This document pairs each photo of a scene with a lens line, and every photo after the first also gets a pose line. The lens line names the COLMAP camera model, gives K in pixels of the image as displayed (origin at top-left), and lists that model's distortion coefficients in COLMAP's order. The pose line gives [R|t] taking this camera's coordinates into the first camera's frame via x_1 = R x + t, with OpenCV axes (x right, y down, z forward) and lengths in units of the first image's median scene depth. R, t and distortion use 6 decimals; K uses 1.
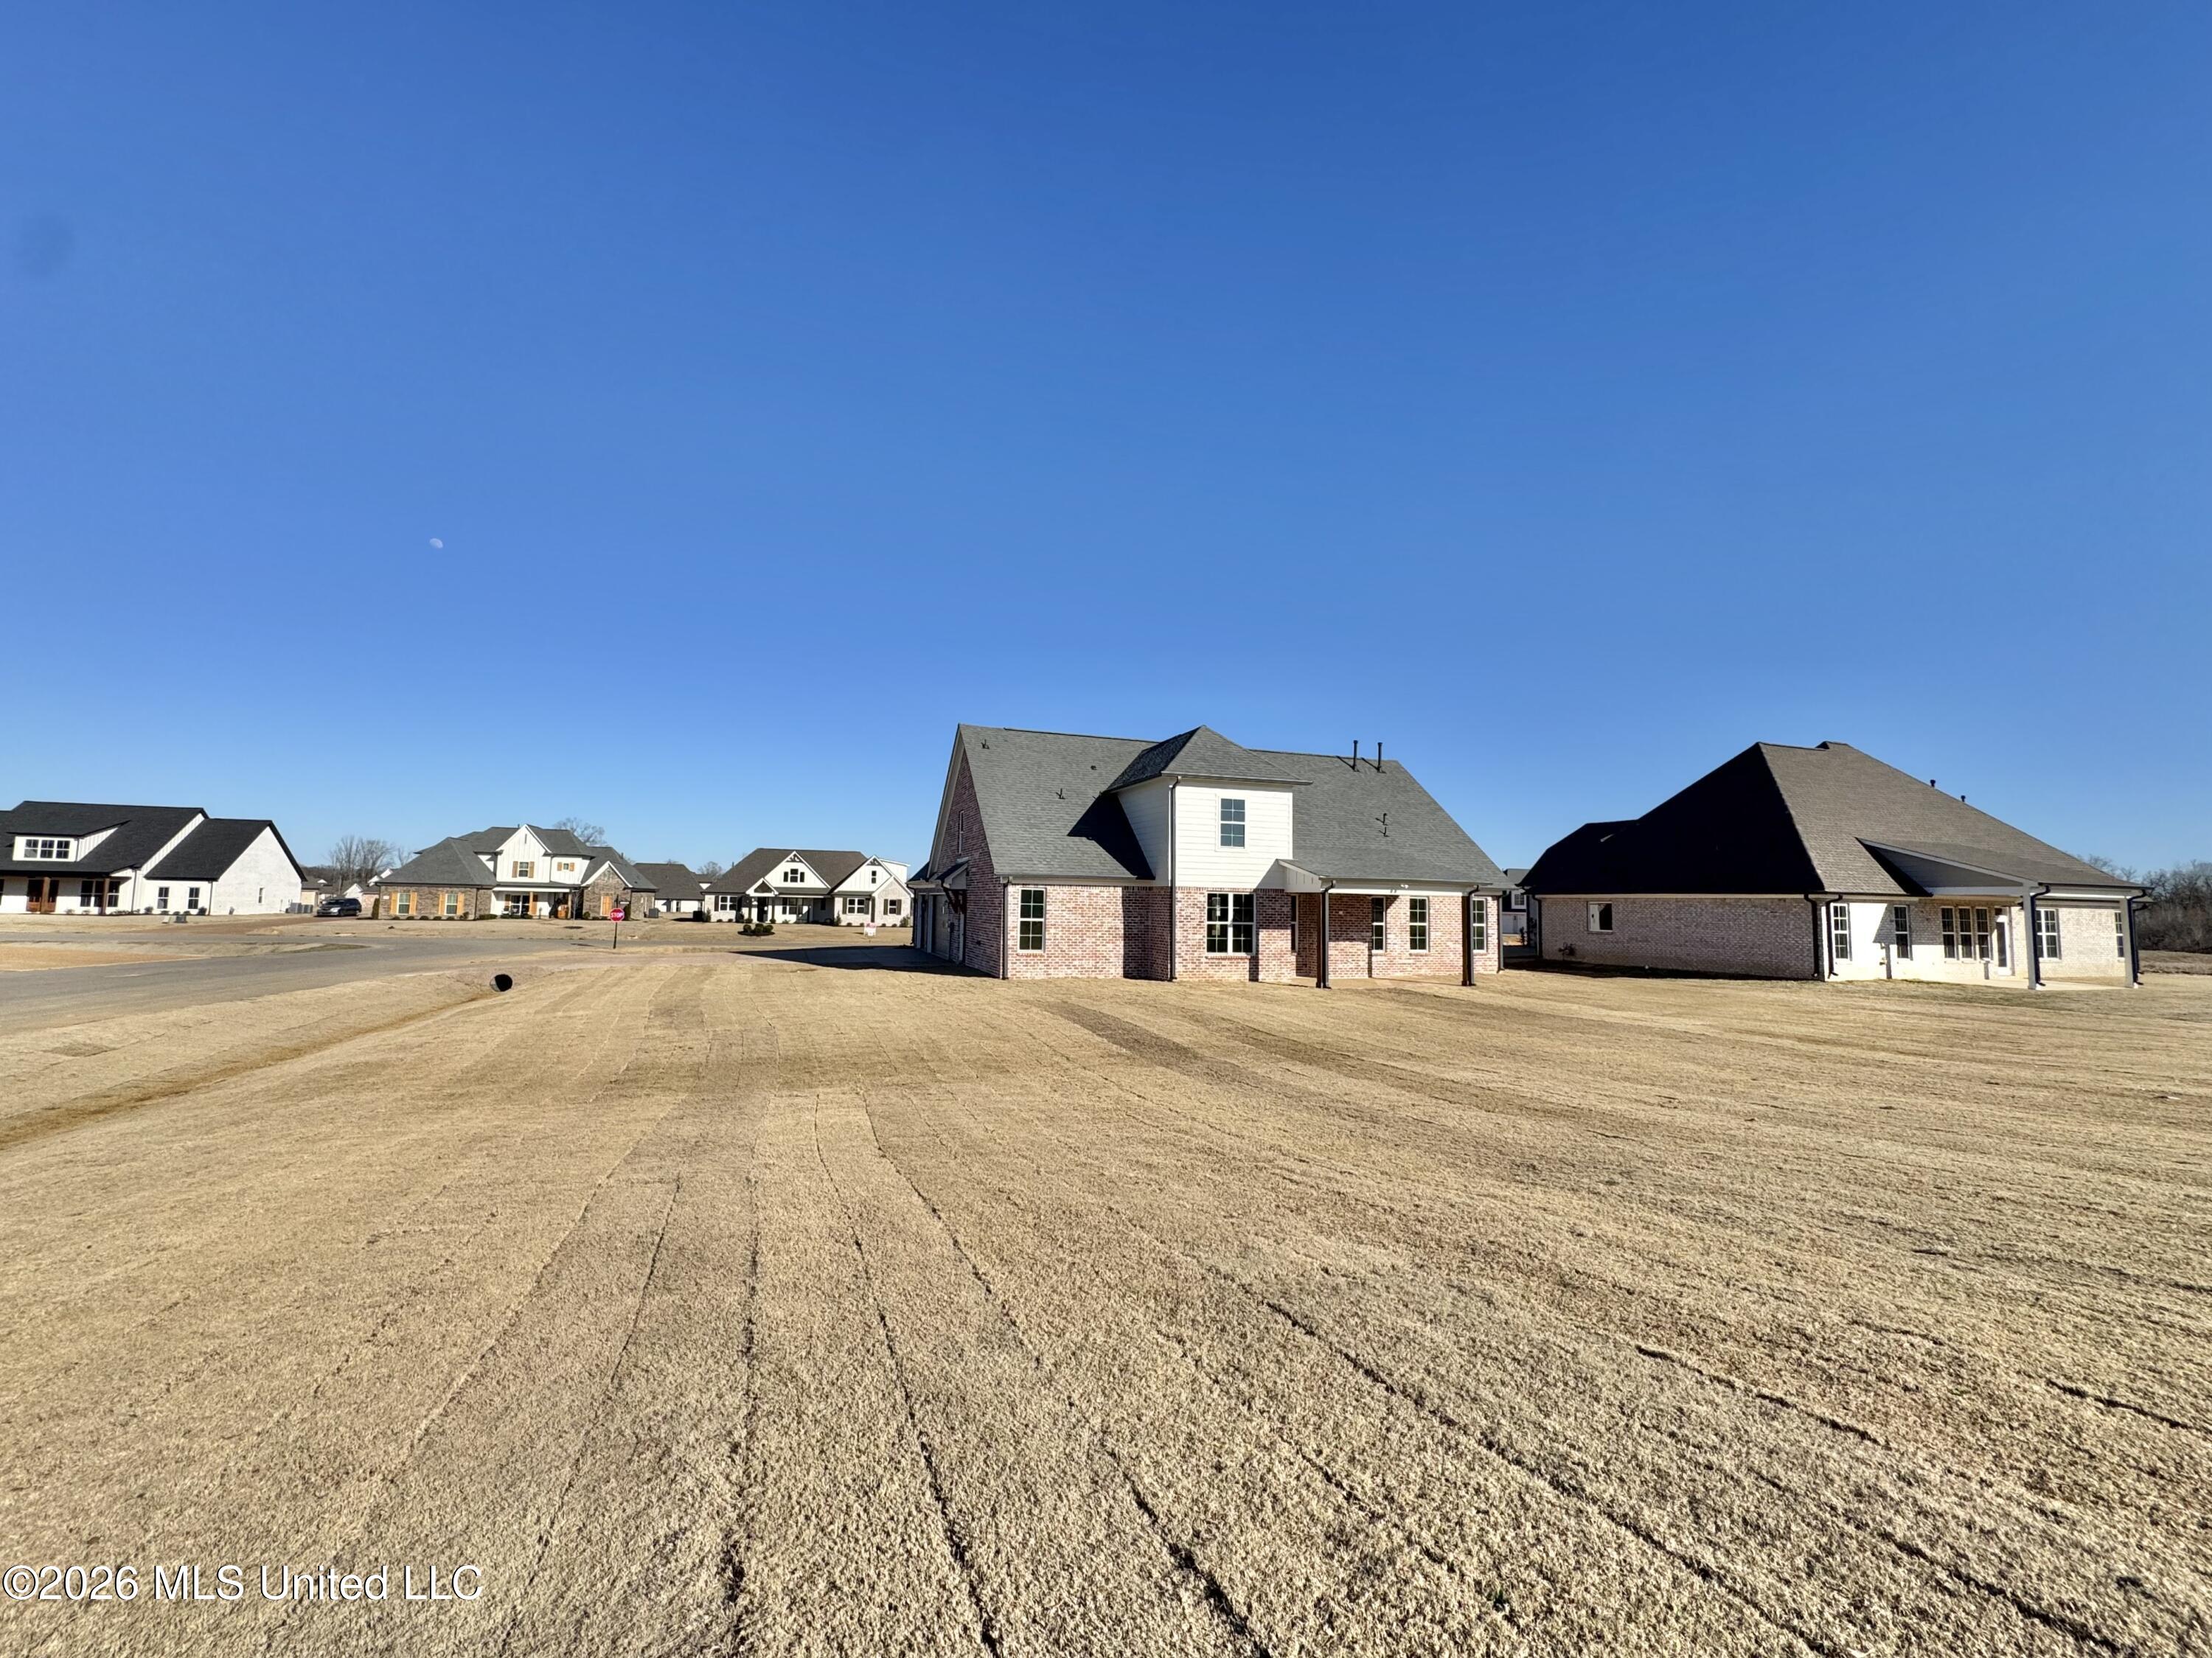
lens RADIAL K [[895.6, 0, 1112.7], [0, 895.6, 824.7], [0, 0, 1]] dist [0.001568, 0.000126]
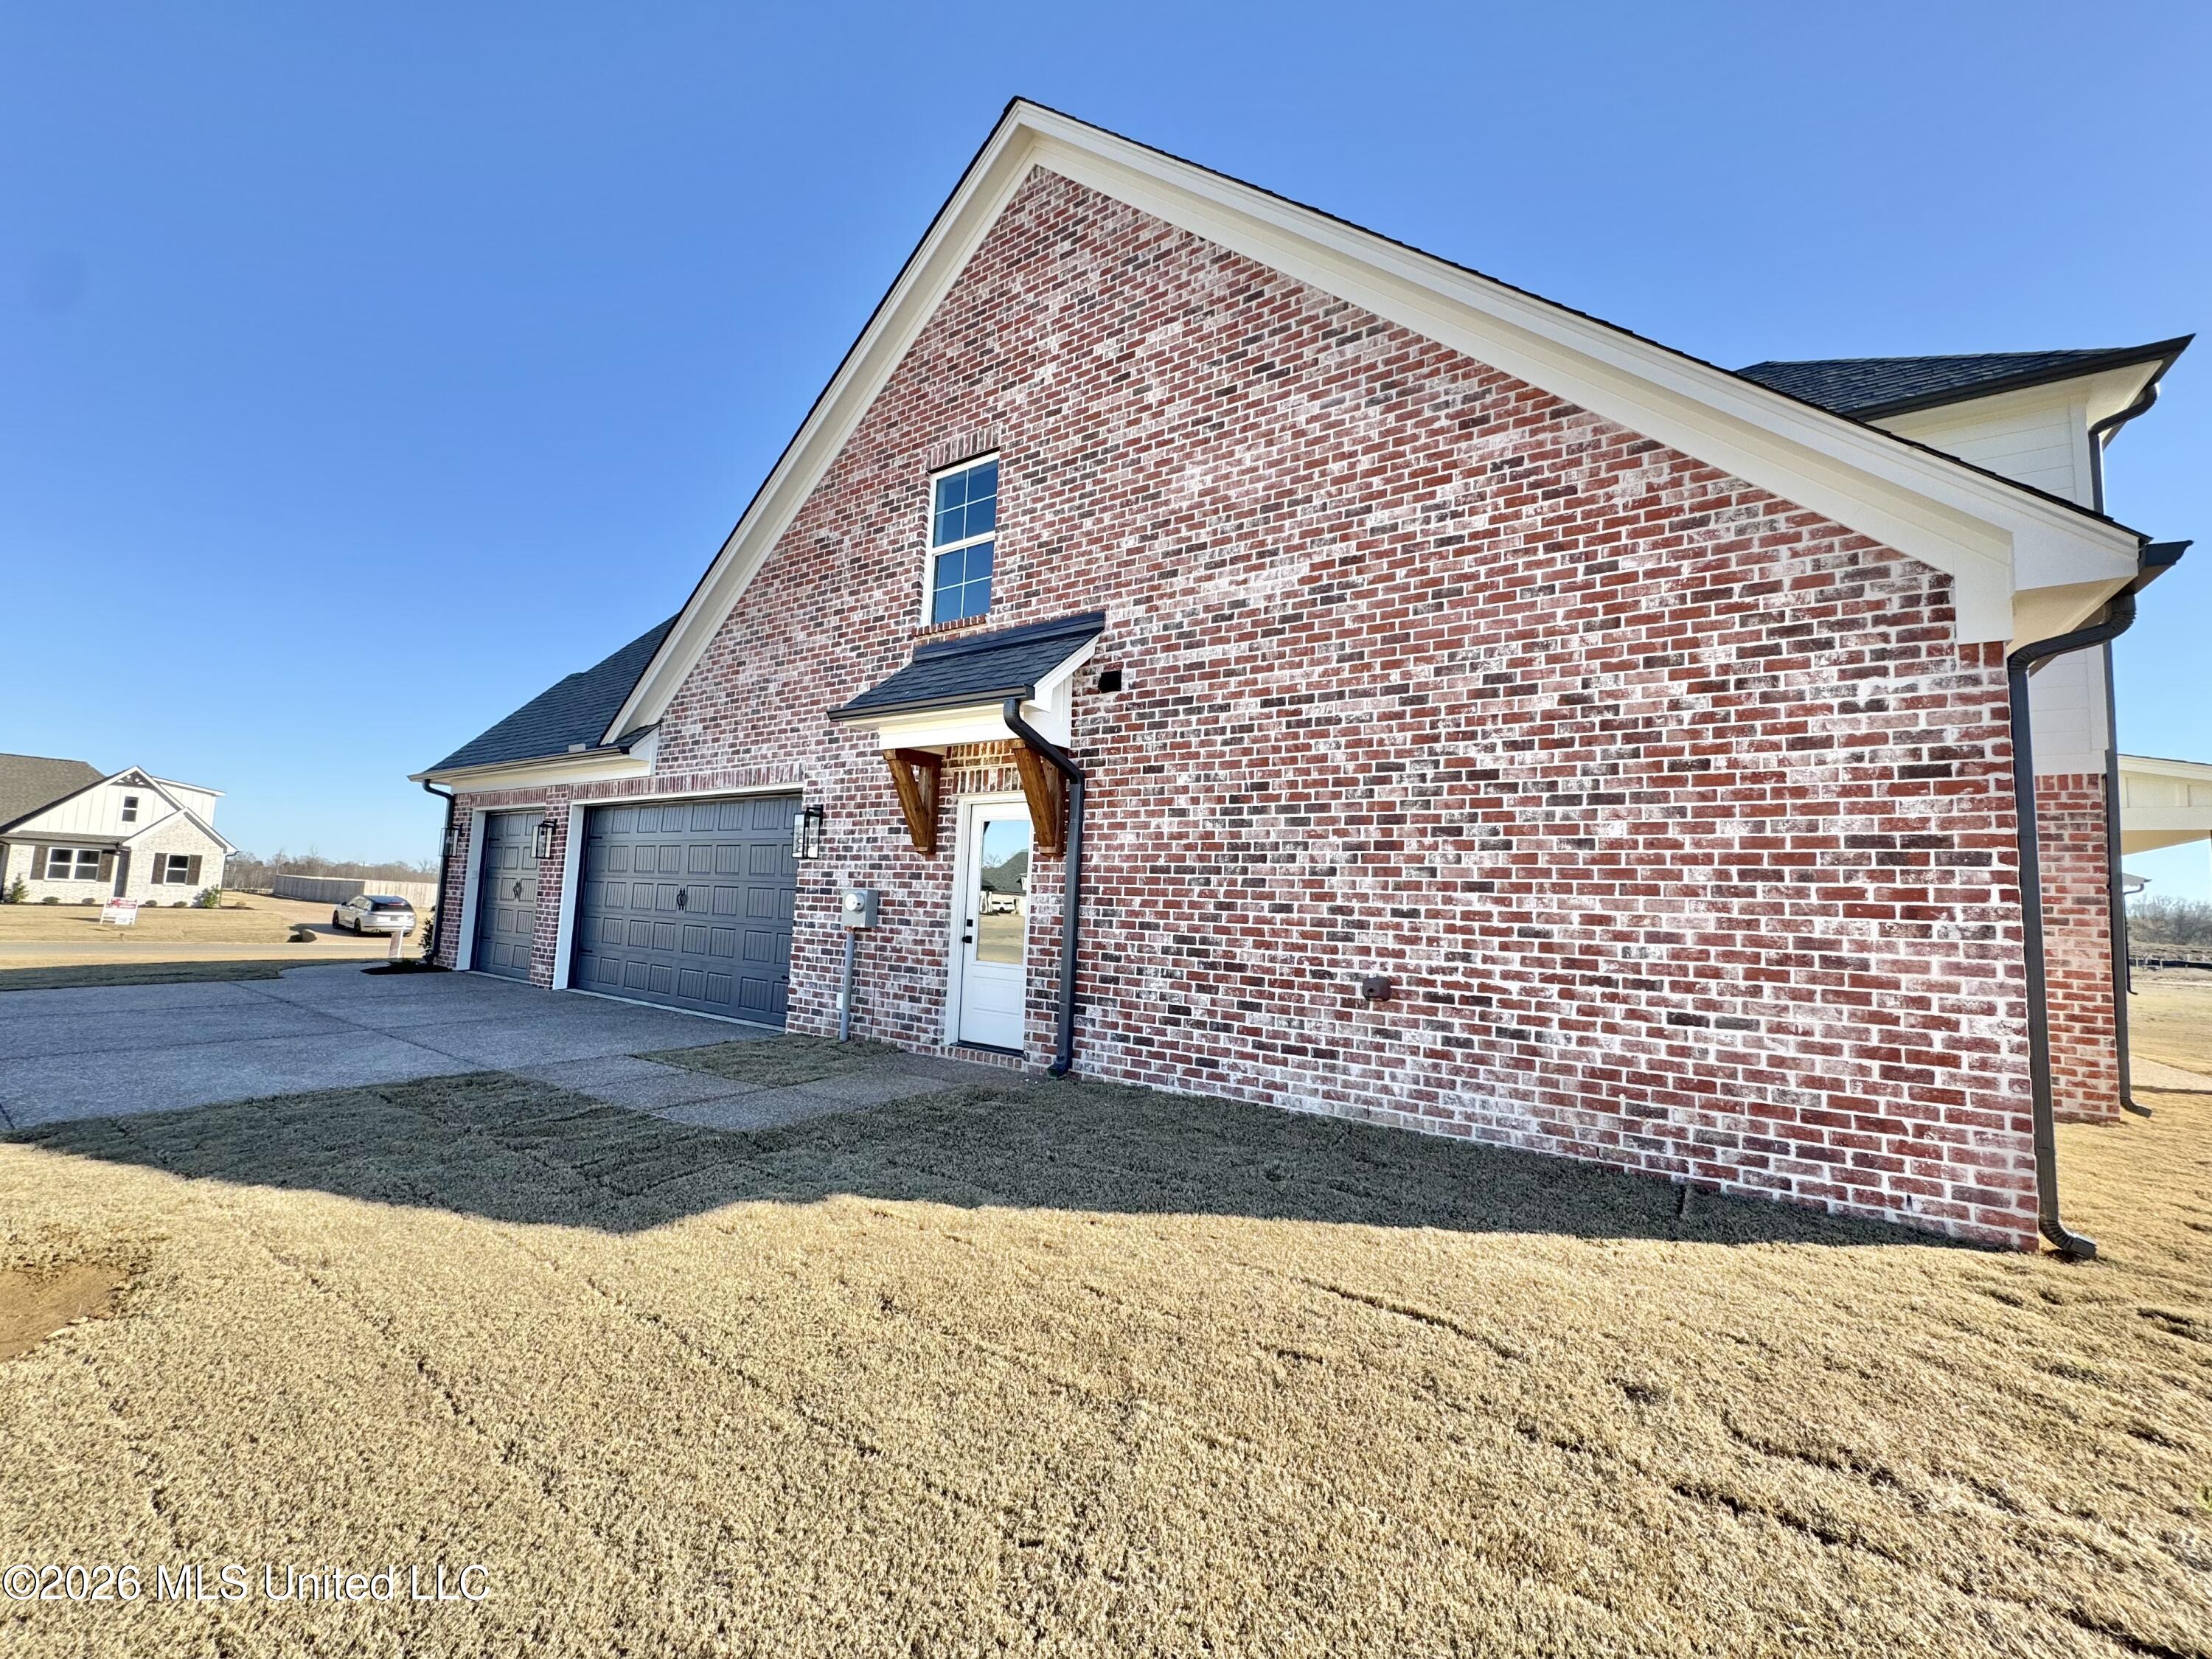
lens RADIAL K [[895.6, 0, 1119.3], [0, 895.6, 832.6], [0, 0, 1]] dist [0.001568, 0.000126]
pose [[0.816055, 0.071176, 0.573575, -0.302620], [-0.081162, 0.996667, -0.008205, 0.092063], [-0.572247, -0.039857, 0.819112, 0.786078]]
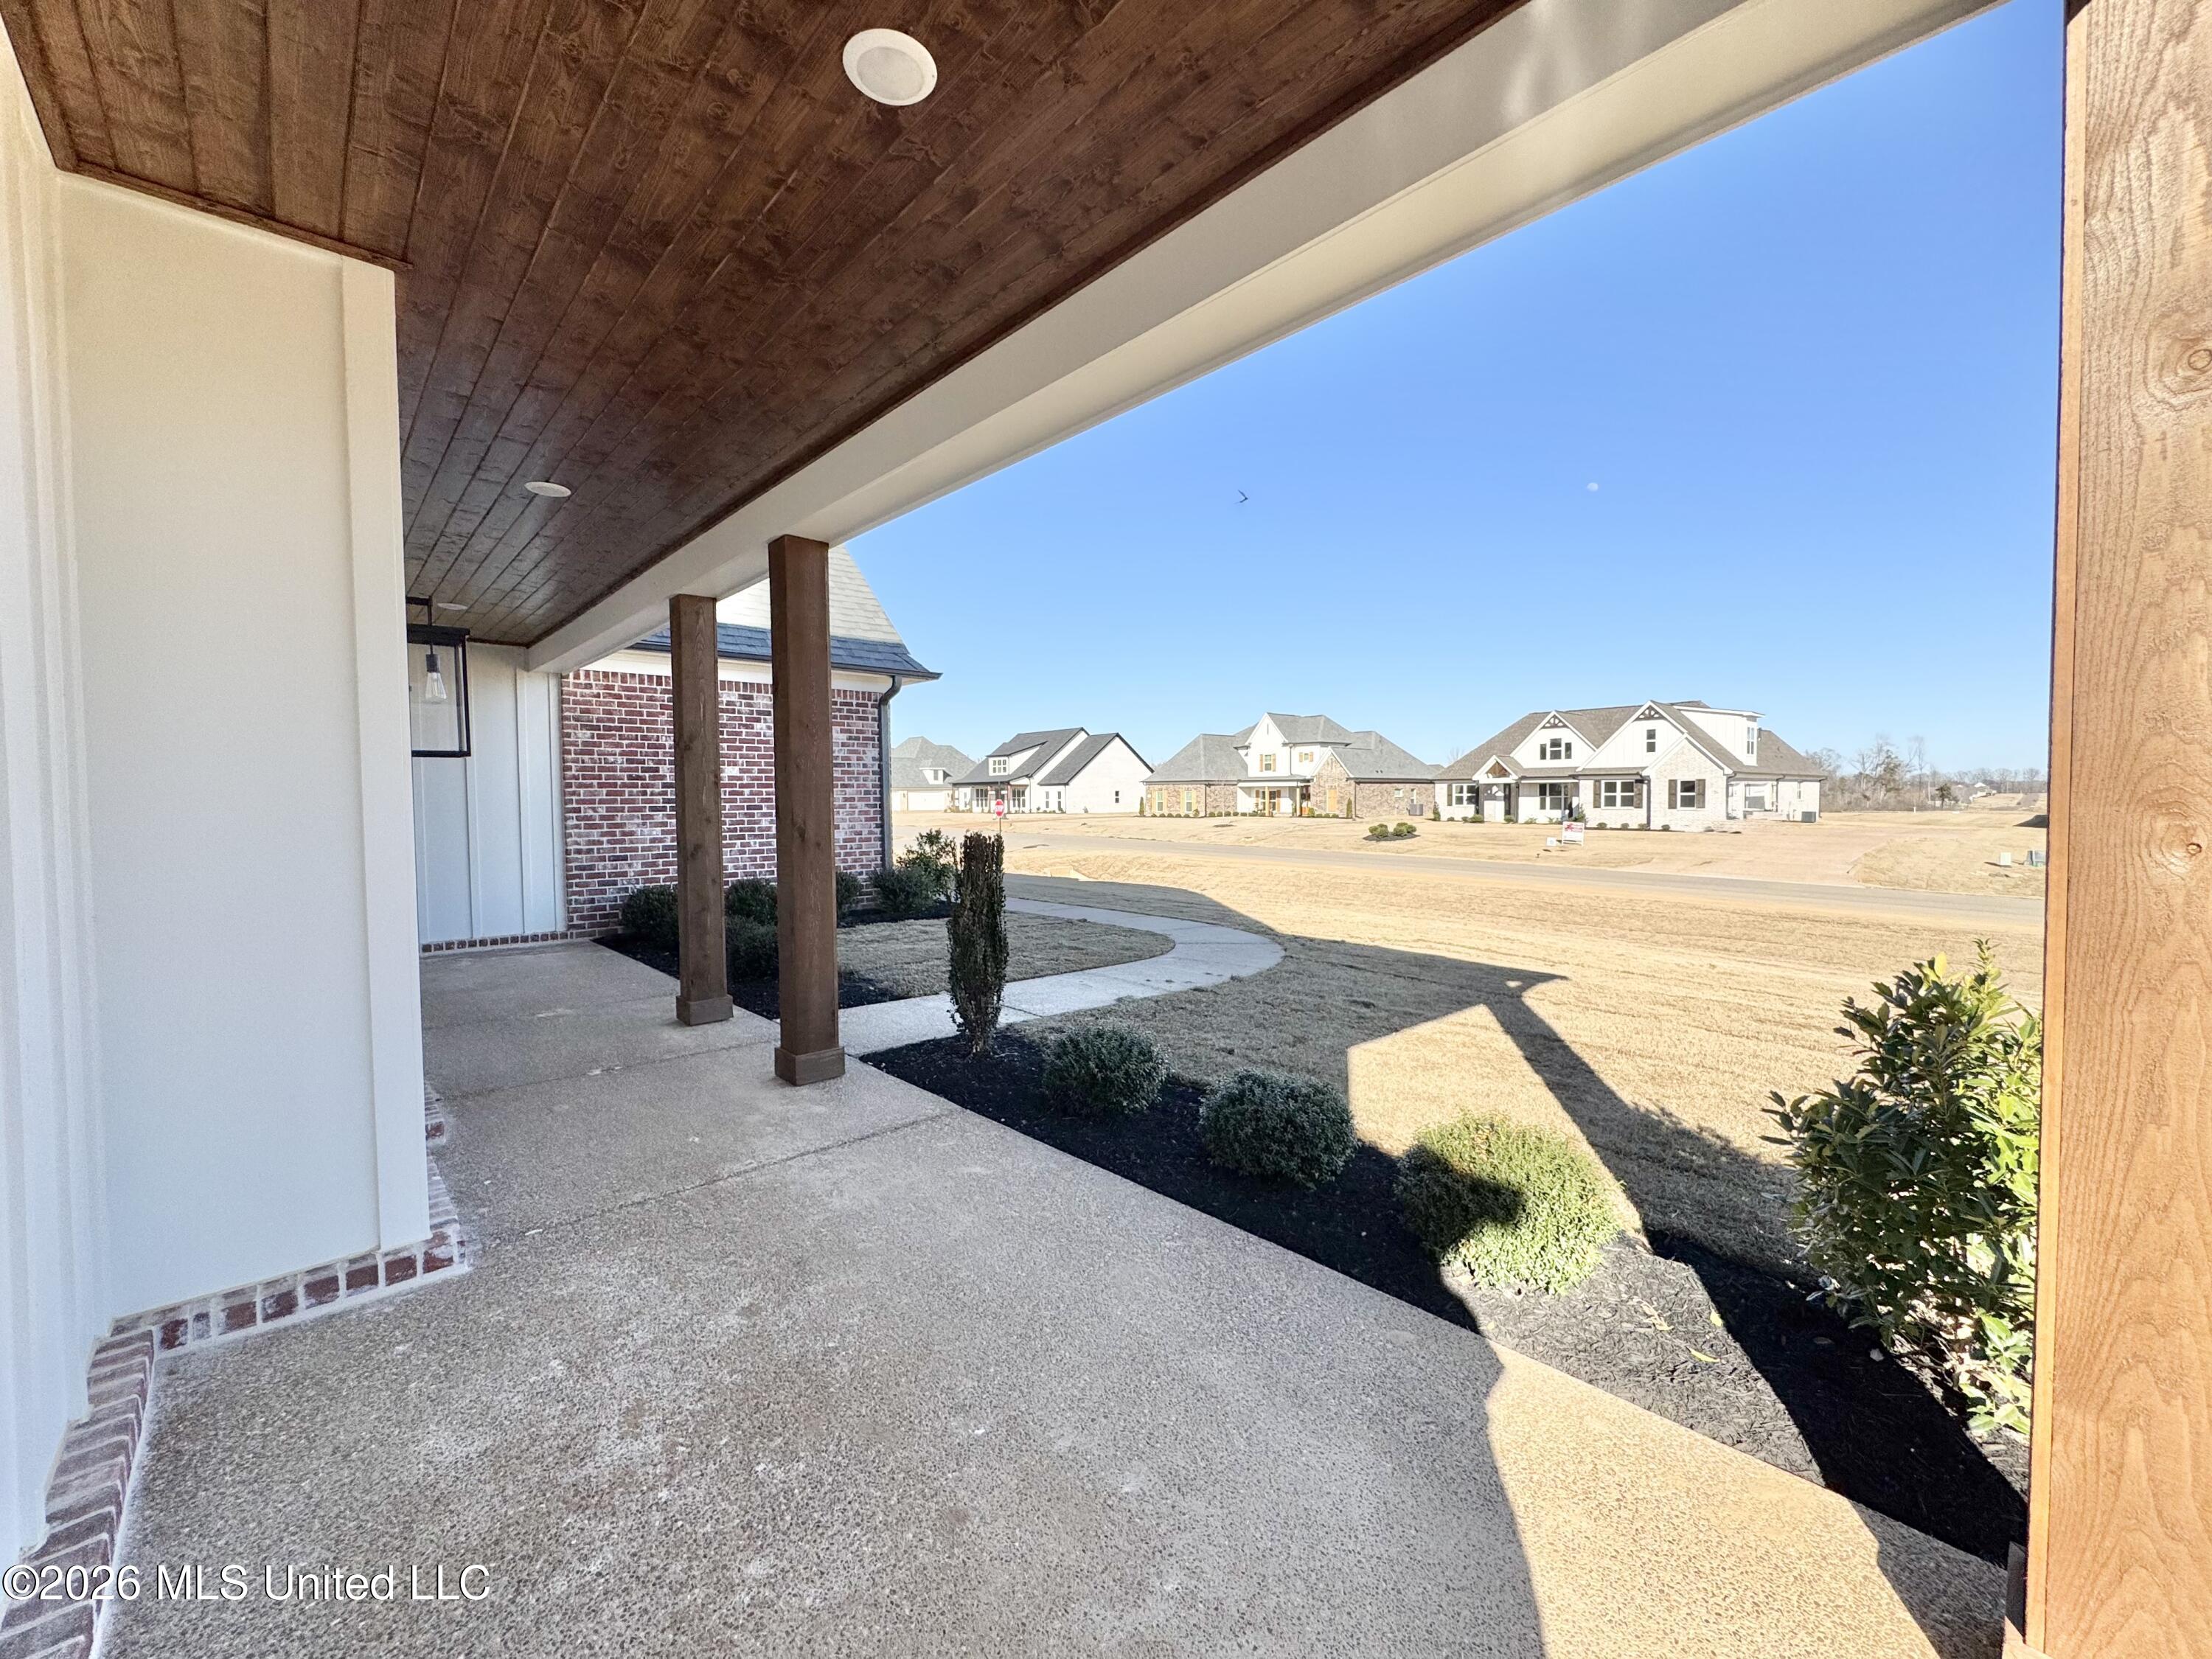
lens RADIAL K [[895.6, 0, 1101.6], [0, 895.6, 832.7], [0, 0, 1]] dist [0.001568, 0.000126]
pose [[0.376740, 0.016054, -0.926180, 0.371256], [0.094777, 0.993935, 0.055780, 0.158559], [0.921458, -0.108795, 0.372934, 1.454430]]
